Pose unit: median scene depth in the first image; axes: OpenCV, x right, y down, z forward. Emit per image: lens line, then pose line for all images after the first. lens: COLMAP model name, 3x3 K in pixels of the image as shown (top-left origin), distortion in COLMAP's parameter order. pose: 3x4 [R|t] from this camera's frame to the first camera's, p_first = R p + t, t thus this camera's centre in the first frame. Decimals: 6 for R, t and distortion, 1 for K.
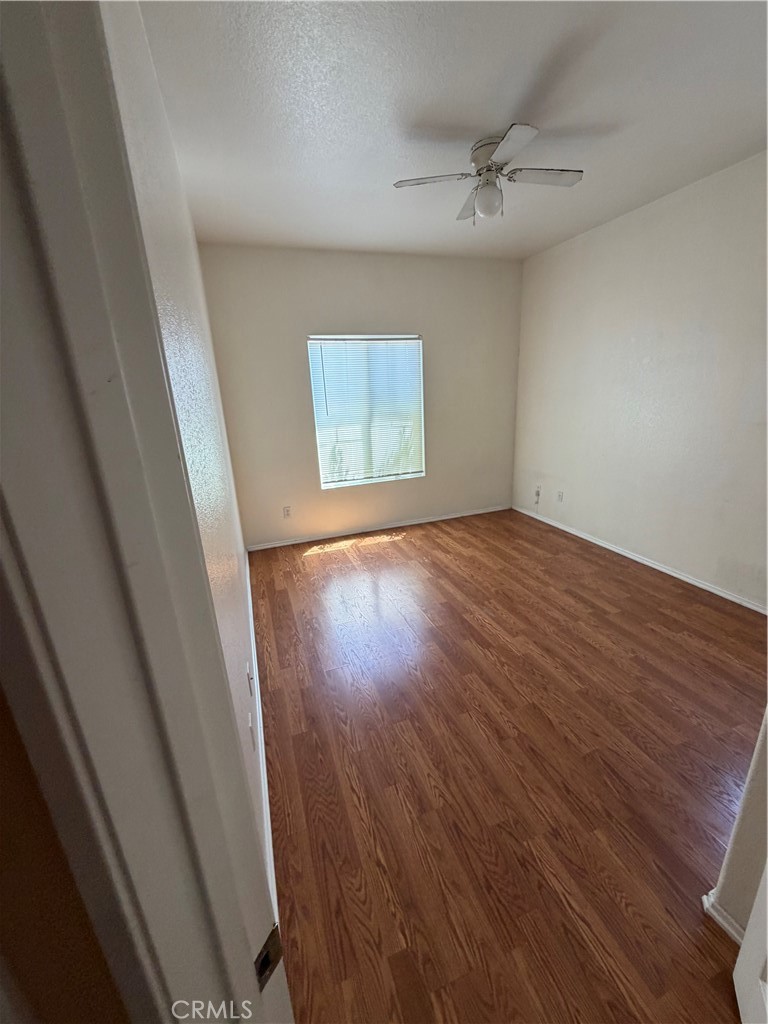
lens RADIAL K [[407.5, 0, 382.9], [0, 407.5, 511.4], [0, 0, 1]] dist [-0.005969, 0.000492]
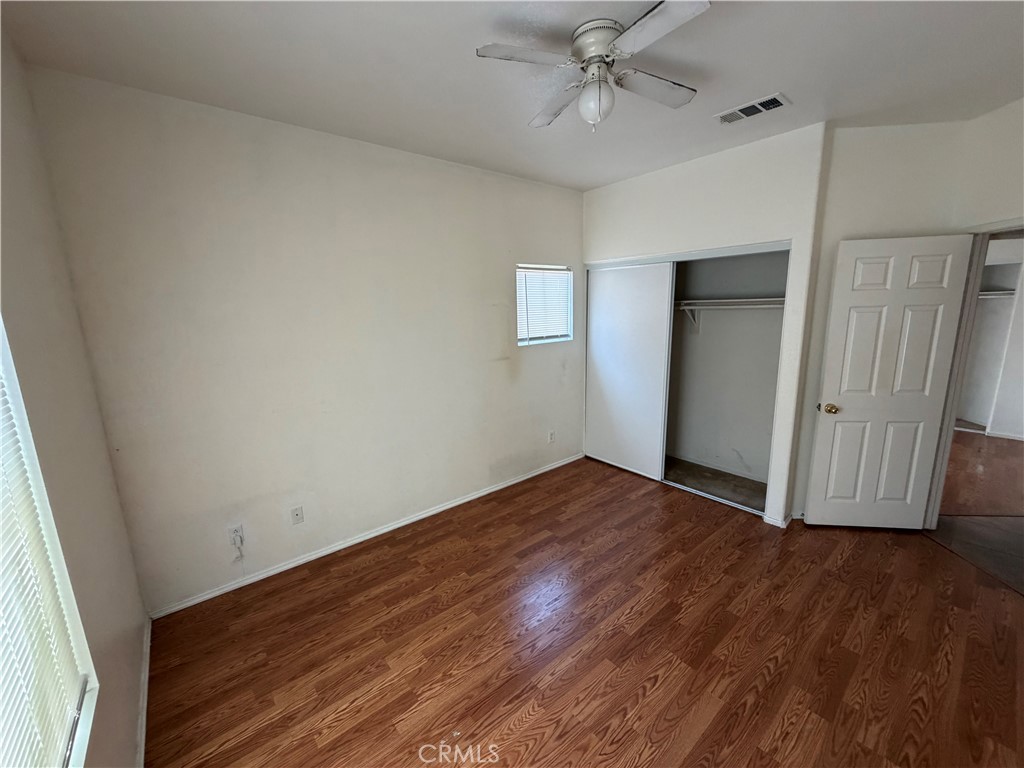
lens RADIAL K [[407.5, 0, 511.5], [0, 407.5, 383.2], [0, 0, 1]] dist [-0.005969, 0.000492]
pose [[-0.340883, -0.119145, 0.932525, -0.299740], [0.320046, 0.917978, 0.234279, -0.335673], [-0.883951, 0.378313, -0.274791, 1.015863]]
